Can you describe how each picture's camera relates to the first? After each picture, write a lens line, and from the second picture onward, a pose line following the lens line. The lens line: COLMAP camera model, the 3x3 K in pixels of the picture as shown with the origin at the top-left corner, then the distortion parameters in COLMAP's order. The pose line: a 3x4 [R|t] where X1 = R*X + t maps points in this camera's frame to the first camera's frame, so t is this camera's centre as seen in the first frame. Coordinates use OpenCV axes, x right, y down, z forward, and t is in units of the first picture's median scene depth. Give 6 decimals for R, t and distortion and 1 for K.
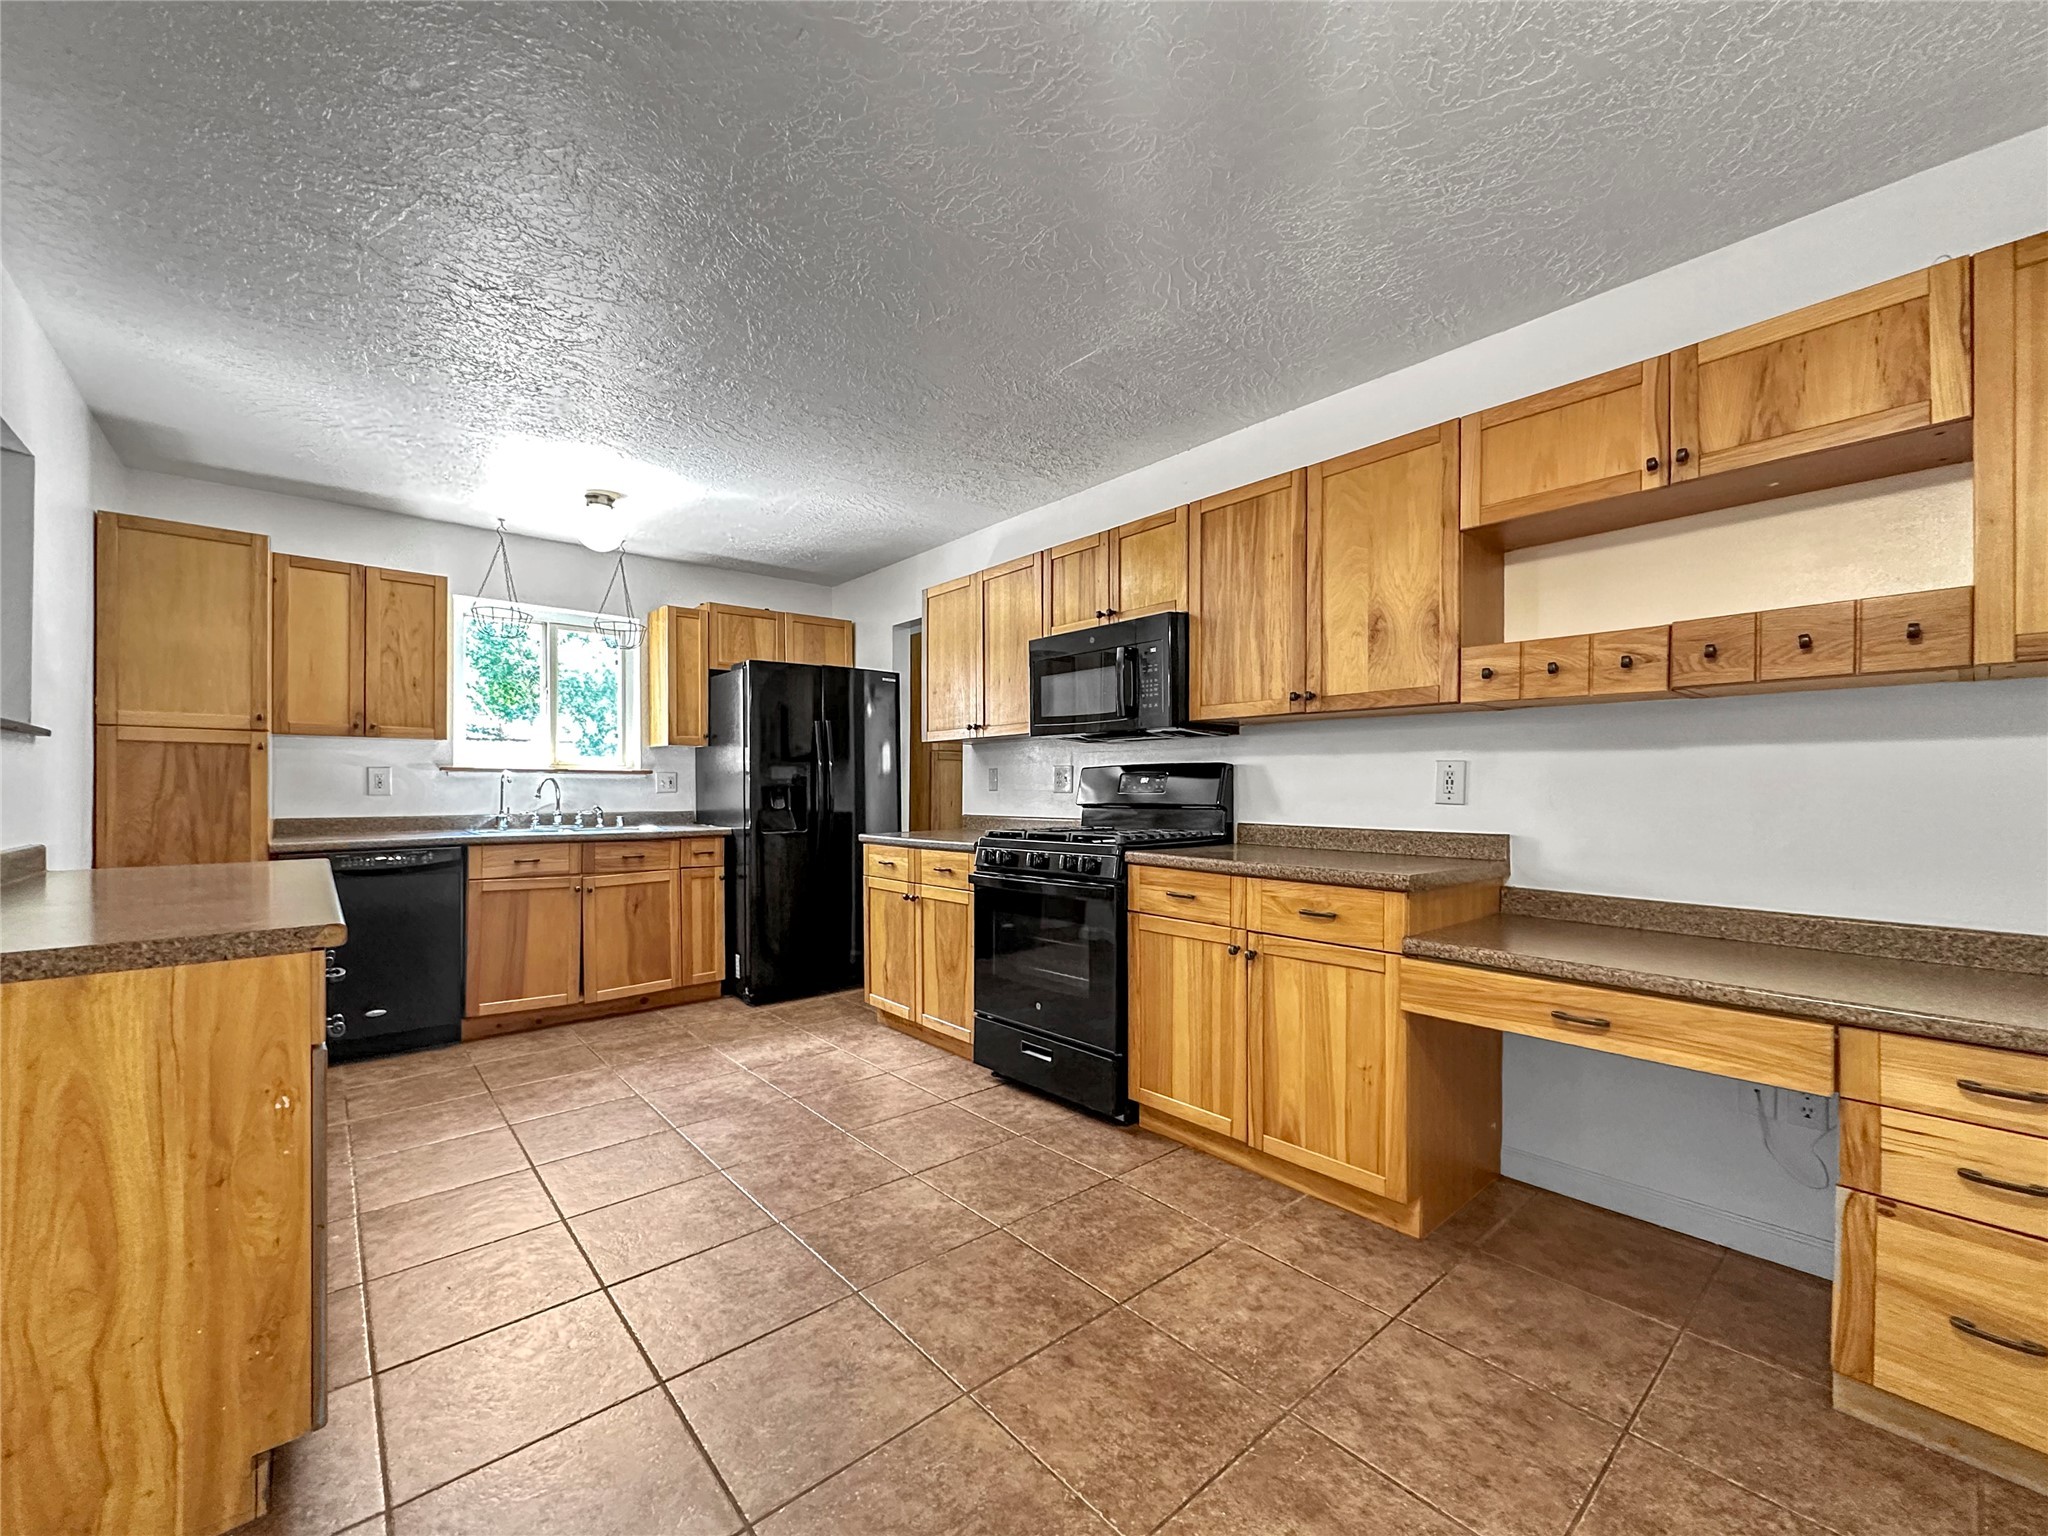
lens RADIAL K [[847.3, 0, 1040.5], [0, 847.3, 788.8], [0, 0, 1]] dist [-0.004179, 0.001013]
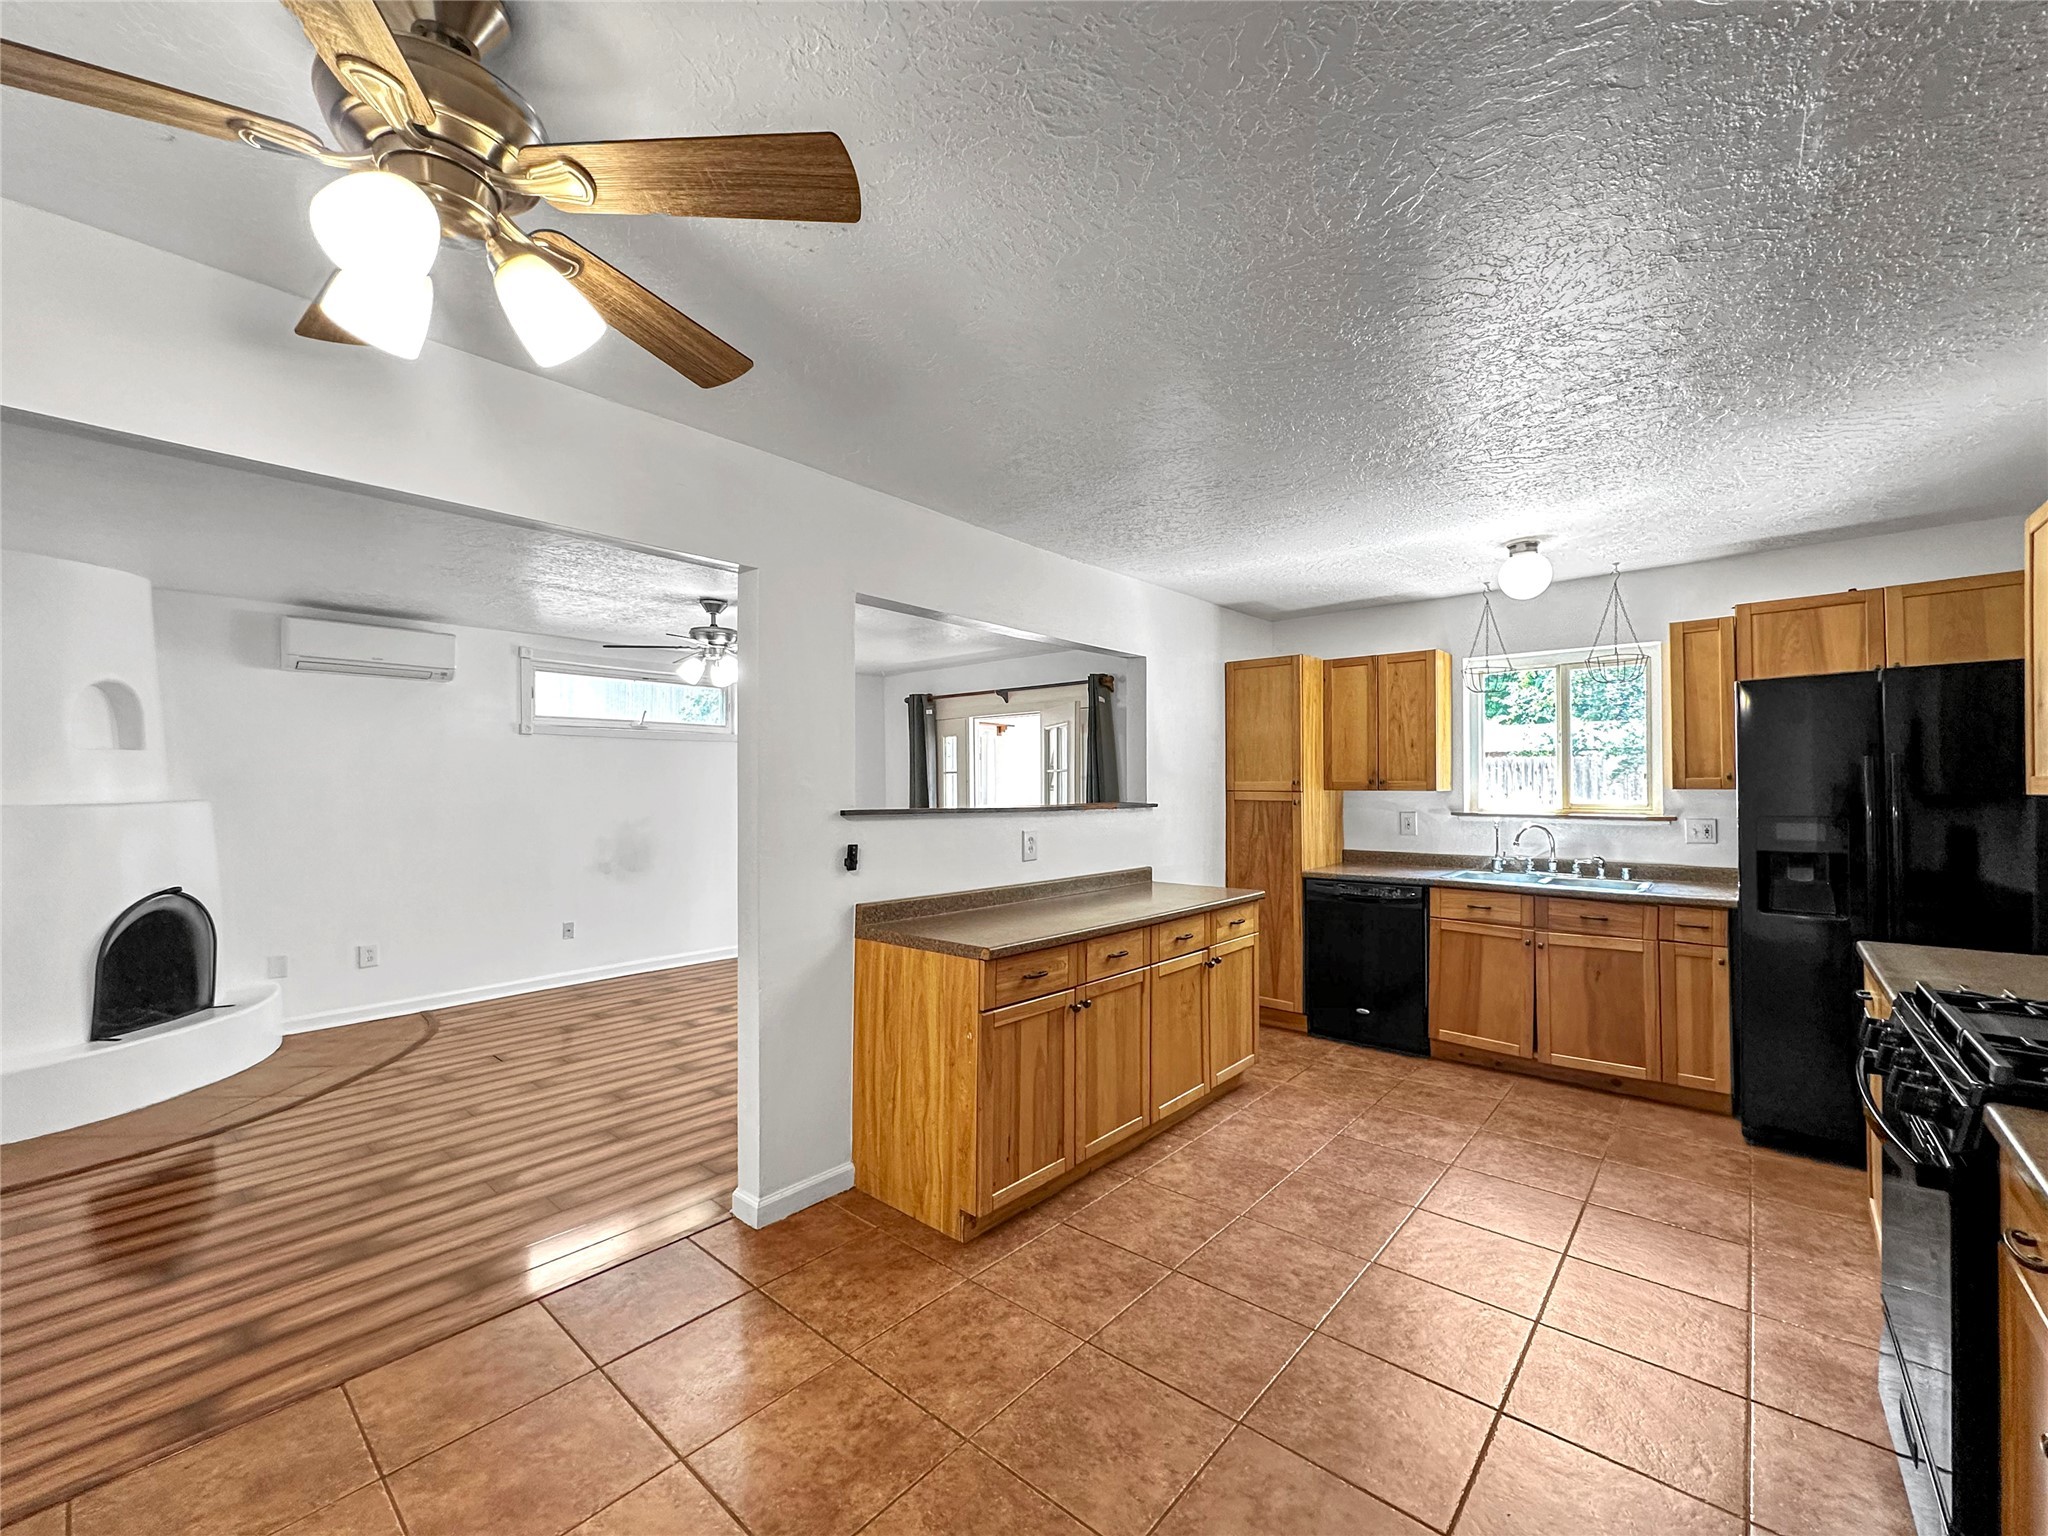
lens RADIAL K [[847.3, 0, 1032.0], [0, 847.3, 775.3], [0, 0, 1]] dist [-0.004179, 0.001013]
pose [[0.134328, -0.008858, -0.990897, 0.404255], [0.002615, 0.999960, -0.008584, -0.079368], [0.990933, -0.001438, 0.134346, 0.340996]]
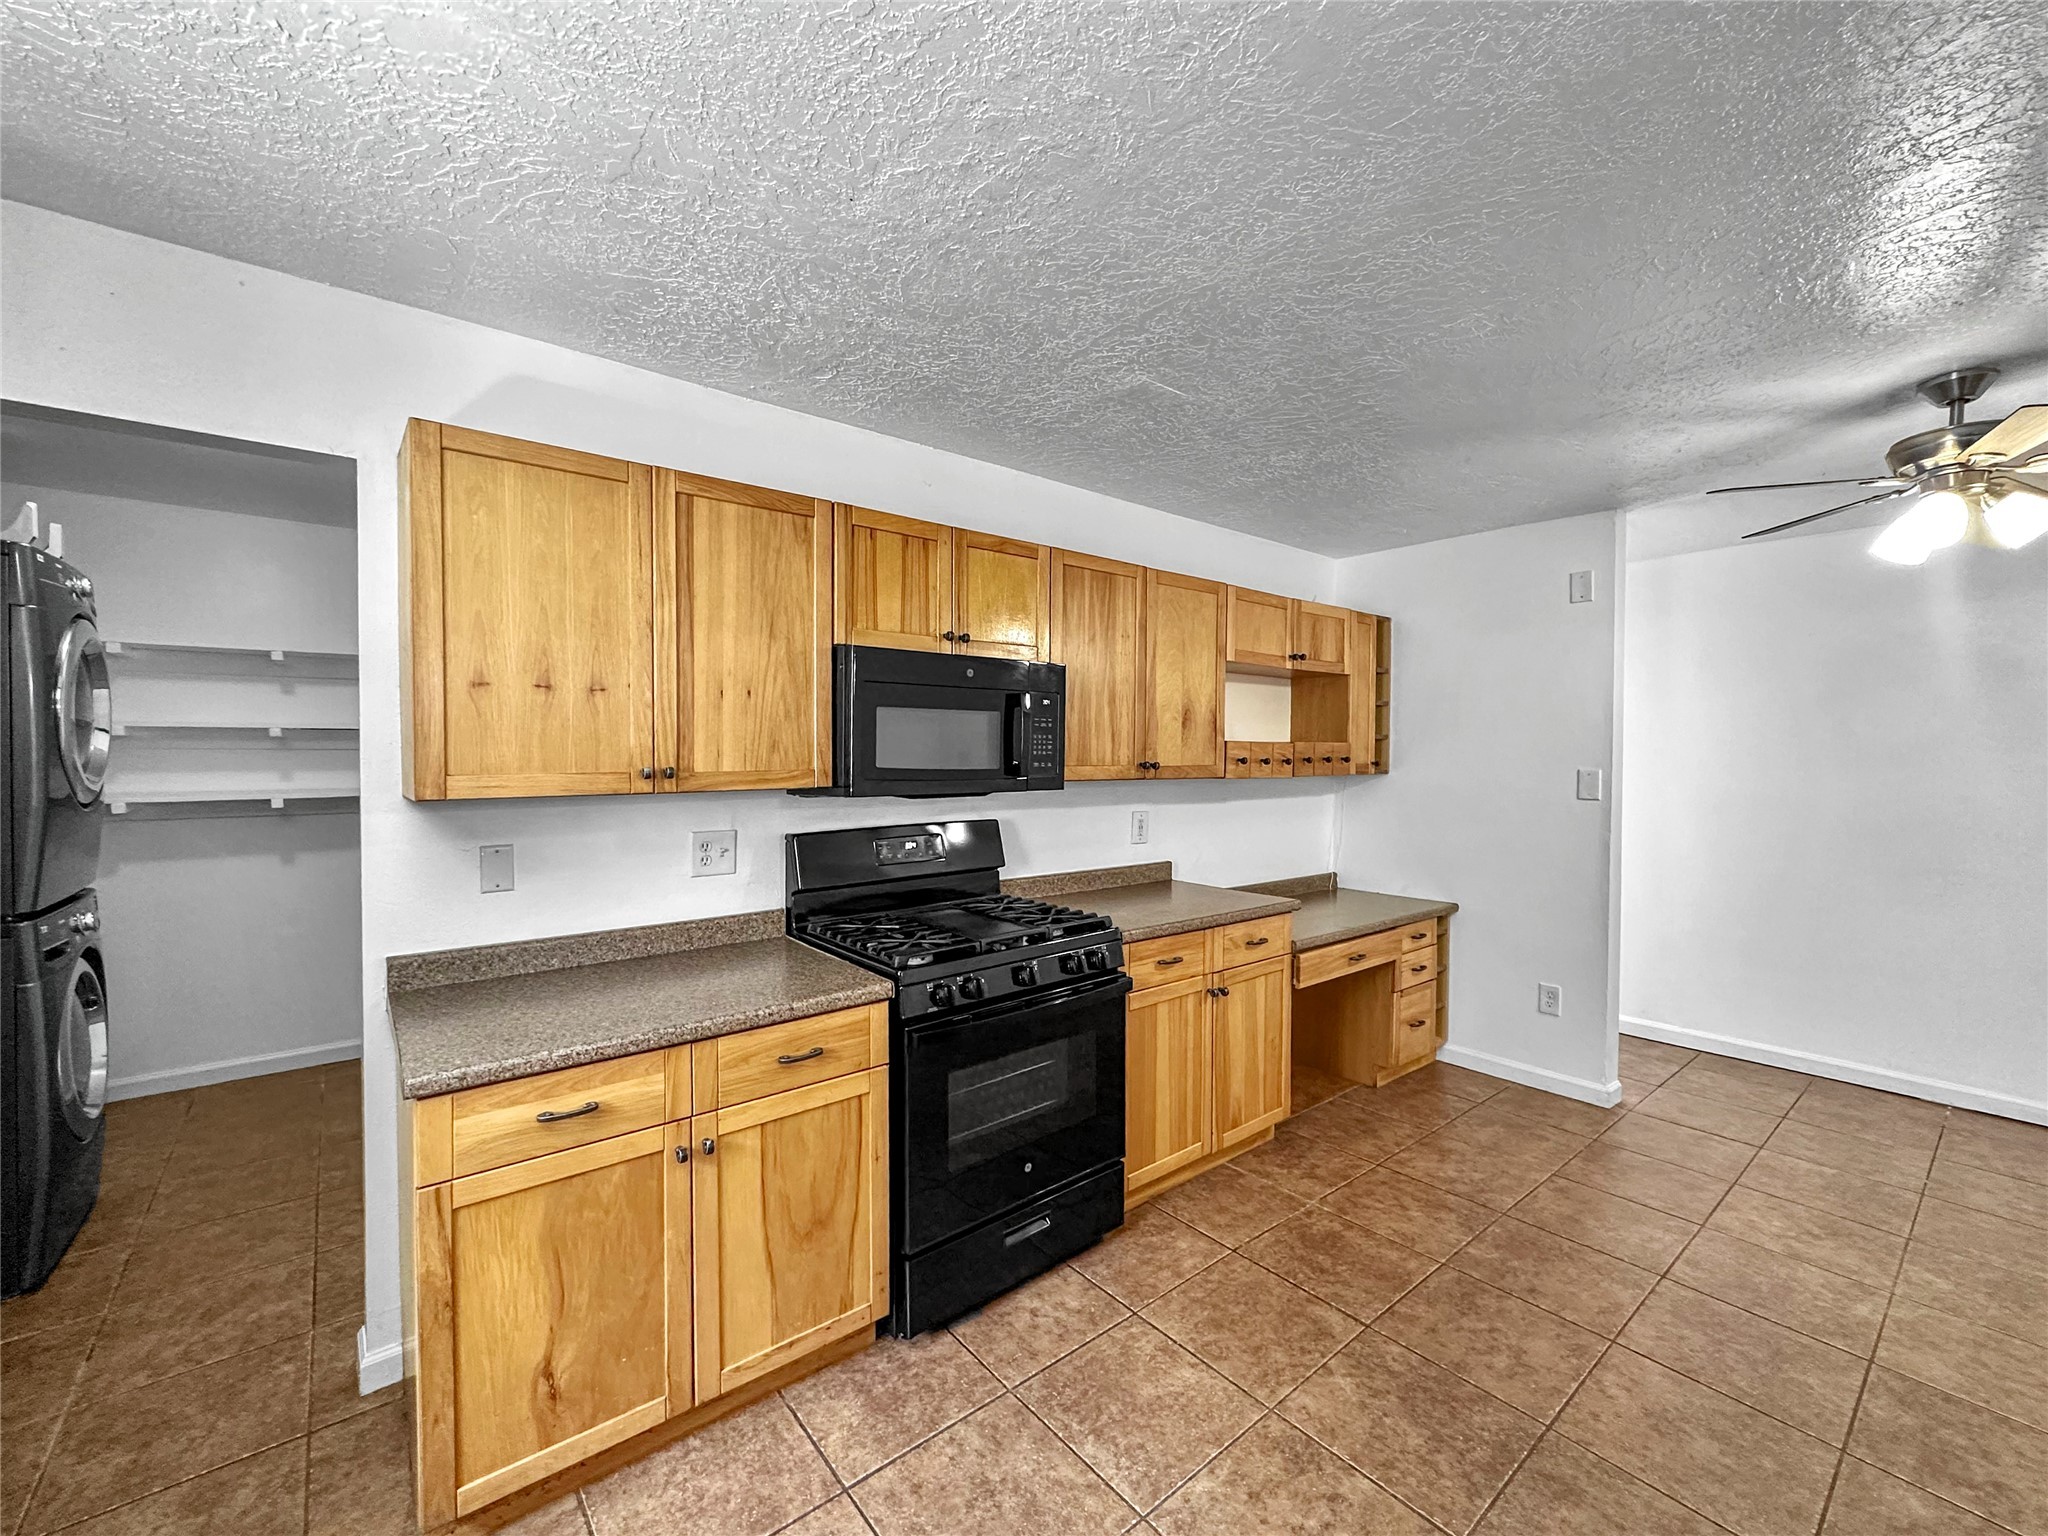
lens RADIAL K [[847.3, 0, 1015.2], [0, 847.3, 768.4], [0, 0, 1]] dist [-0.004179, 0.001013]
pose [[0.028919, -0.024032, 0.999293, -0.639756], [-0.003742, 0.999701, 0.024150, -0.098322], [-0.999575, -0.004438, 0.028820, 0.855563]]
